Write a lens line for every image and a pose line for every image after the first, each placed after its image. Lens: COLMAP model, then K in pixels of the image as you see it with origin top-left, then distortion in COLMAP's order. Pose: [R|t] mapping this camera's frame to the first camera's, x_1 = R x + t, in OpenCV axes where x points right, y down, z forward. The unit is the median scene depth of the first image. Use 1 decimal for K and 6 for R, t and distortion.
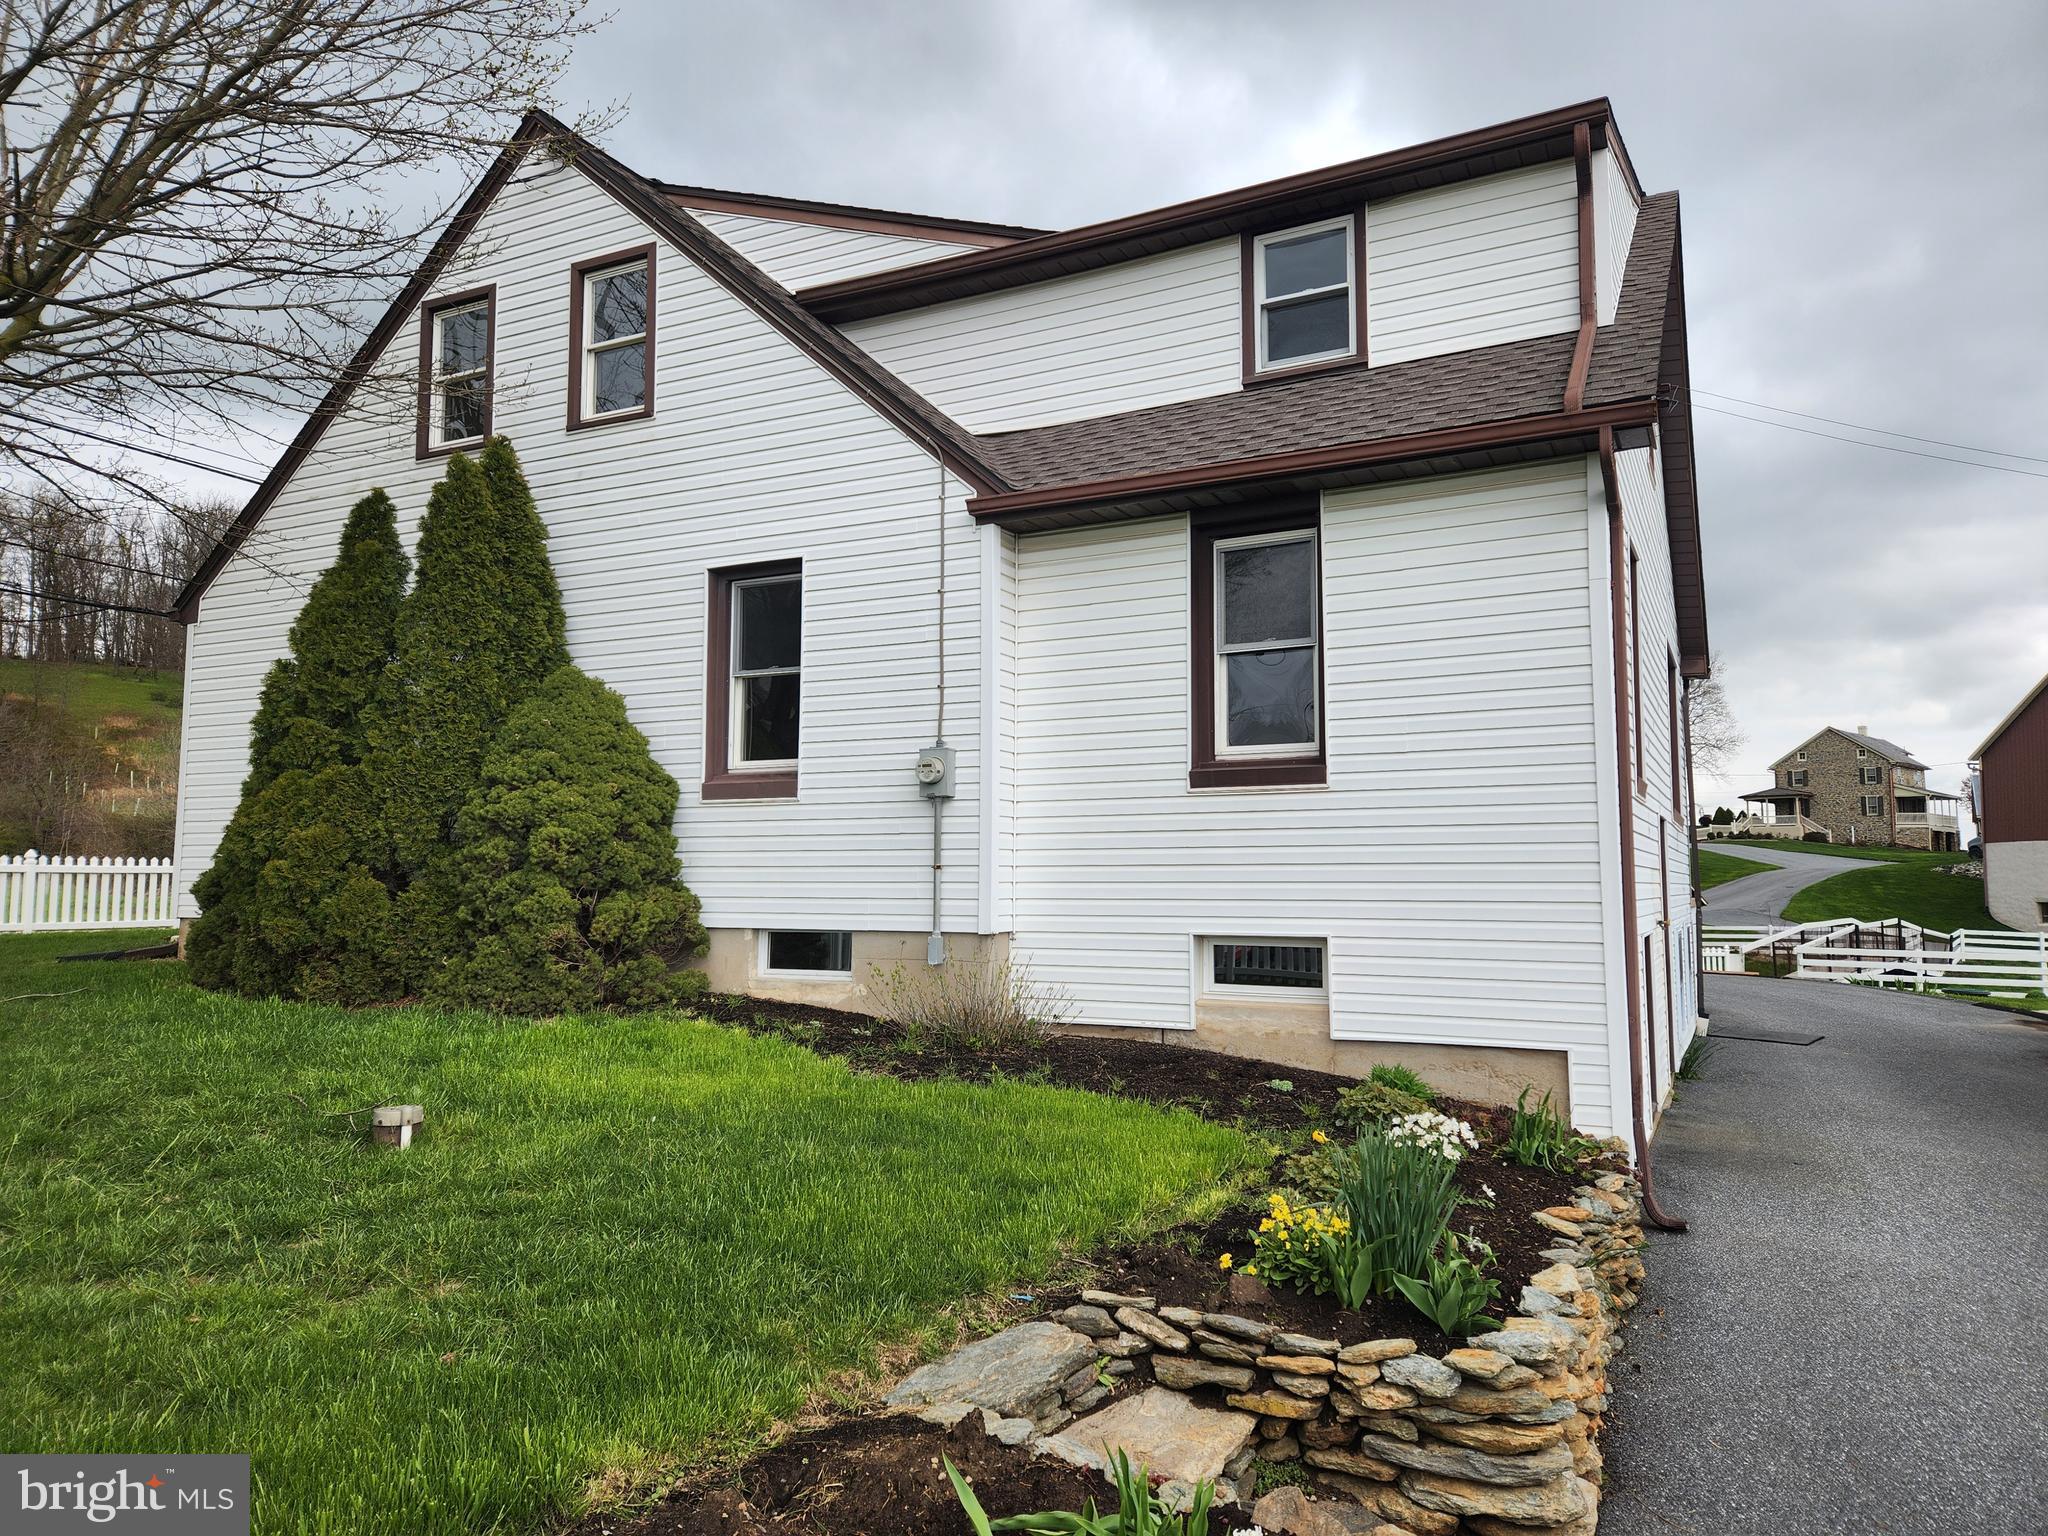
lens RADIAL K [[1358.1, 0, 1039.4], [0, 1358.1, 754.5], [0, 0, 1]] dist [0.078036, -0.067677]
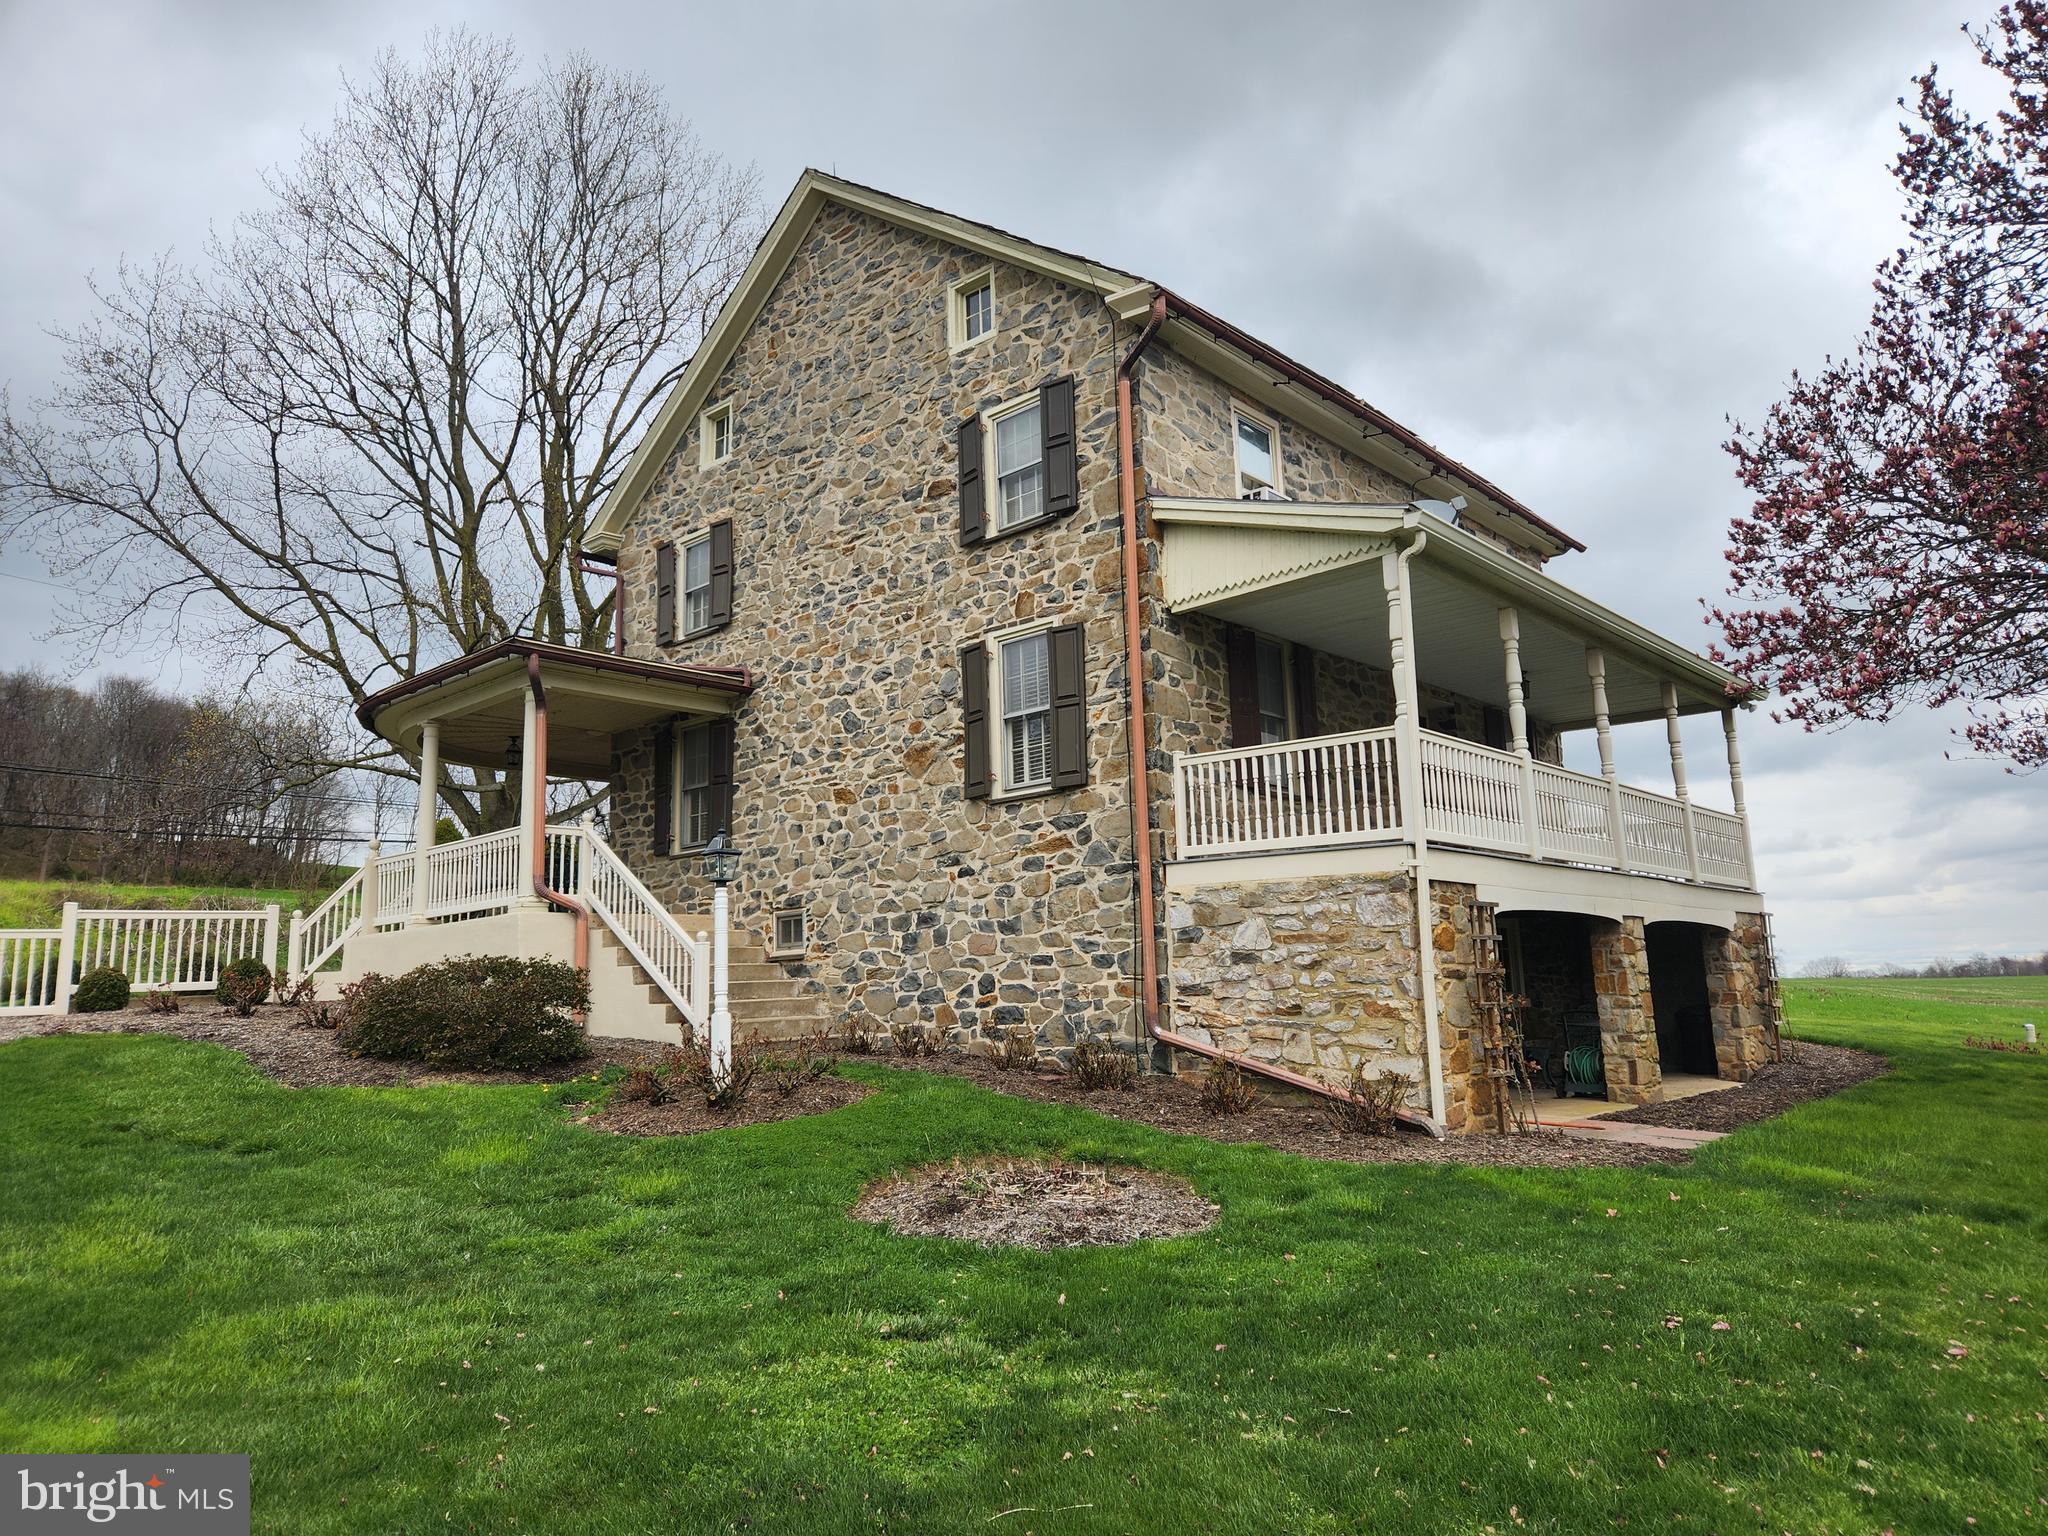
lens RADIAL K [[1358.1, 0, 1062.3], [0, 1358.1, 763.4], [0, 0, 1]] dist [0.078036, -0.067677]
pose [[0.996425, -0.014801, 0.083174, 5.039321], [0.022693, 0.995241, -0.094765, 0.439609], [-0.081376, 0.096313, 0.992019, 7.515301]]
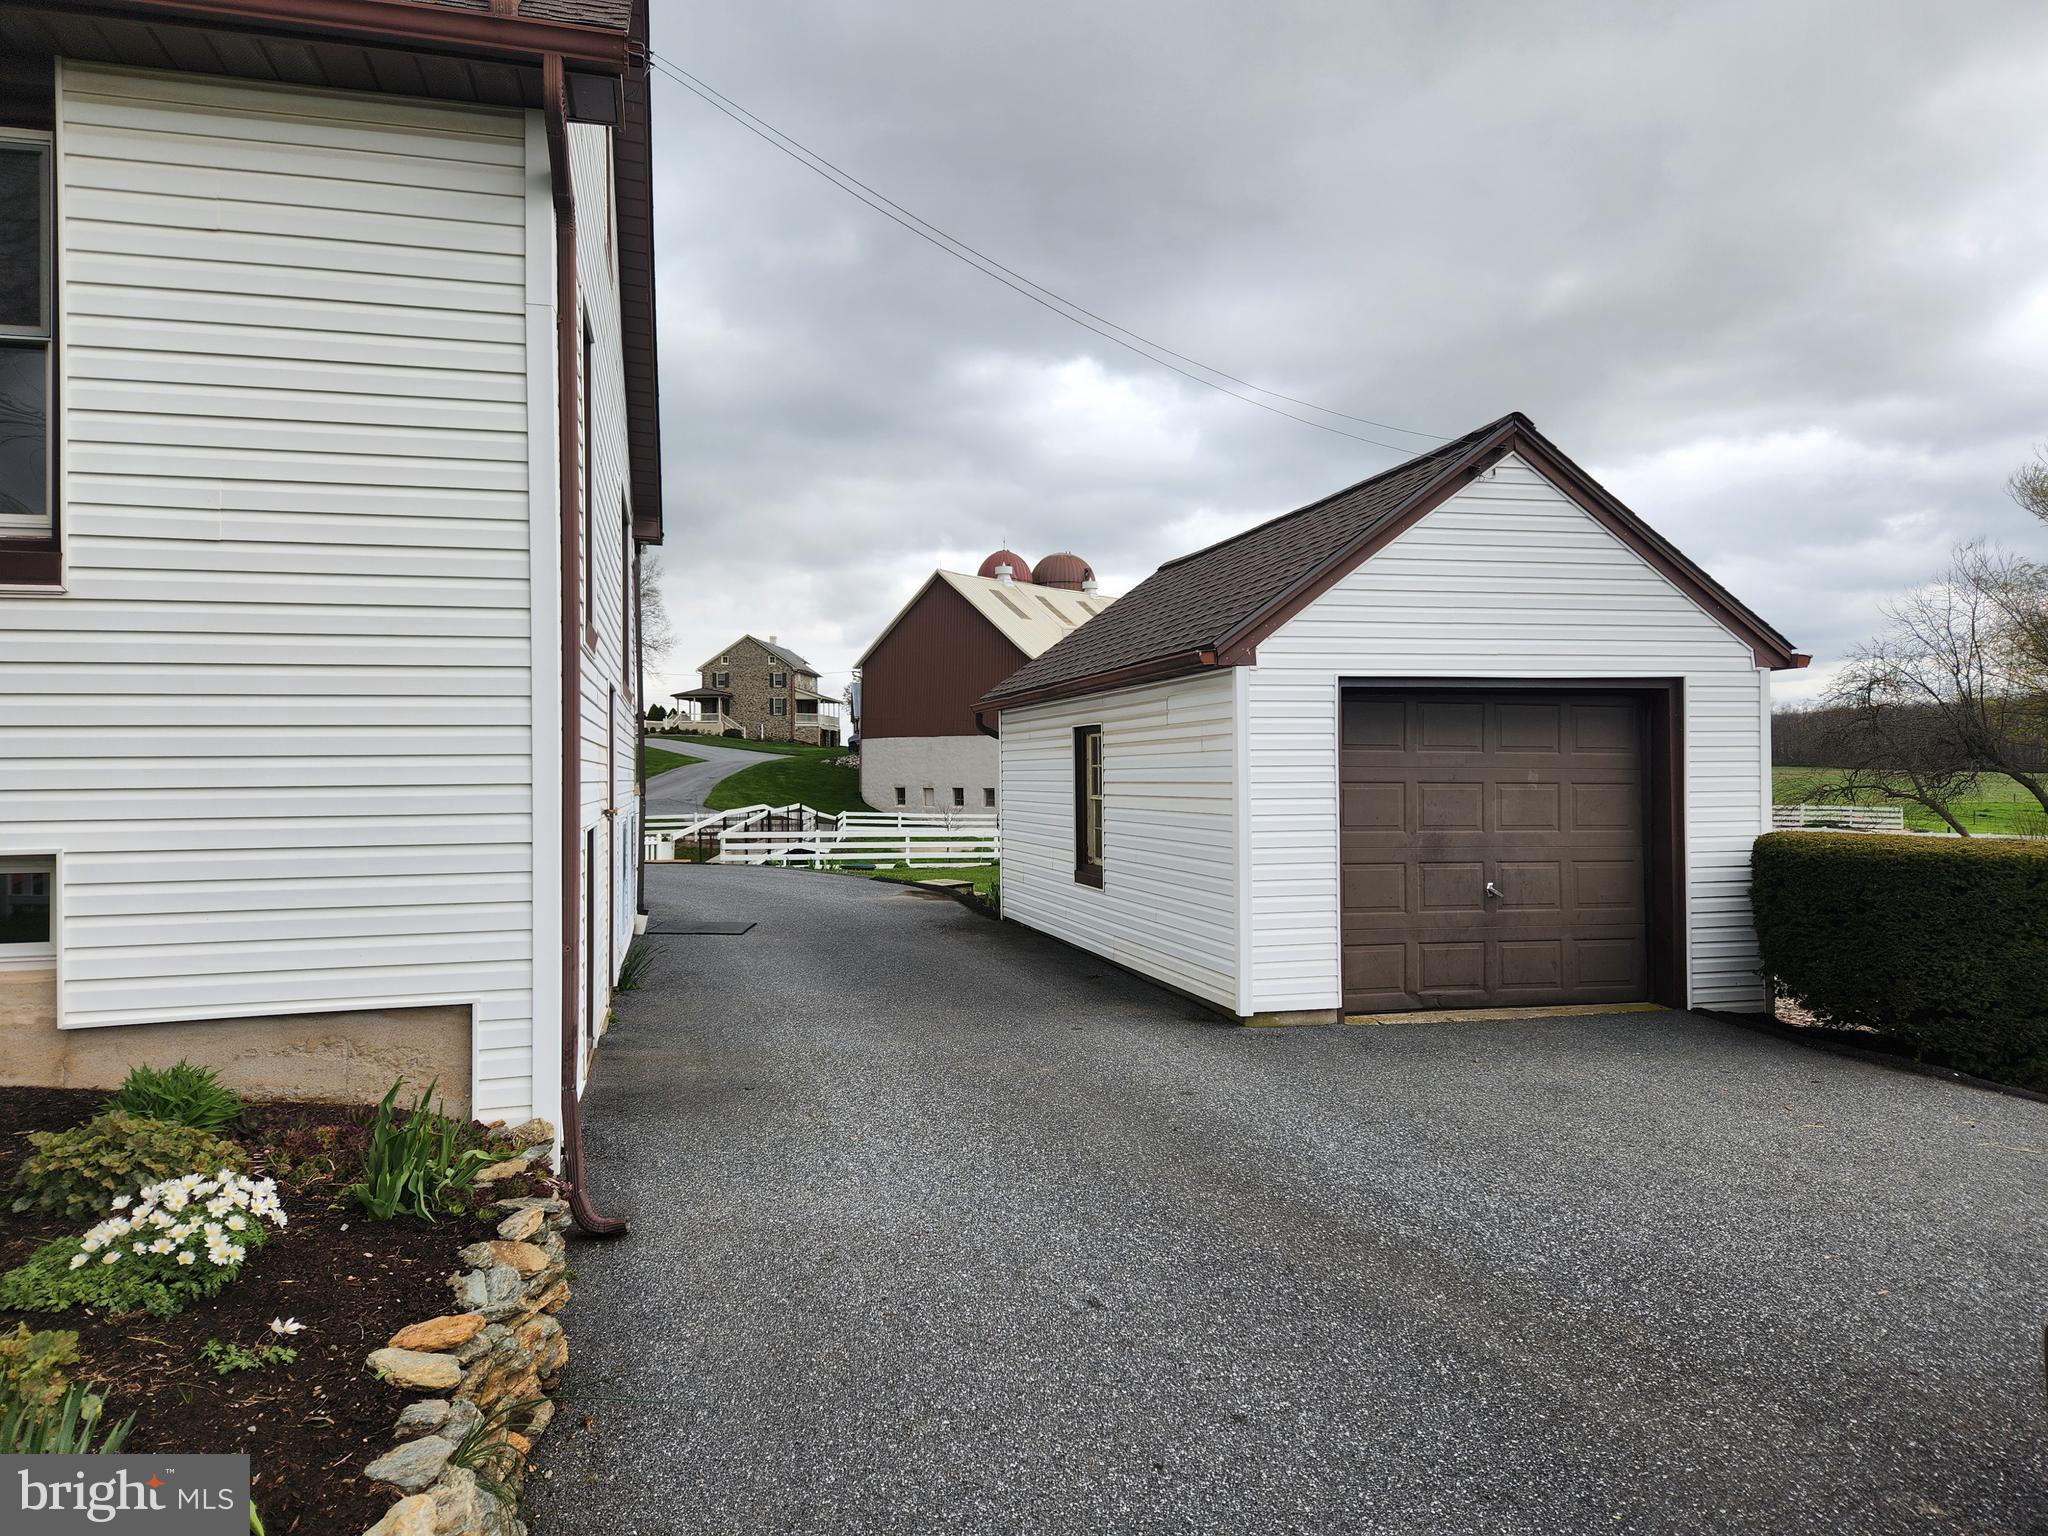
lens RADIAL K [[1358.1, 0, 1038.7], [0, 1358.1, 765.0], [0, 0, 1]] dist [0.078036, -0.067677]
pose [[0.742570, -0.002197, 0.669765, 0.084813], [-0.053737, 0.996575, 0.062848, 0.025469], [-0.667609, -0.082660, 0.739909, 0.199264]]
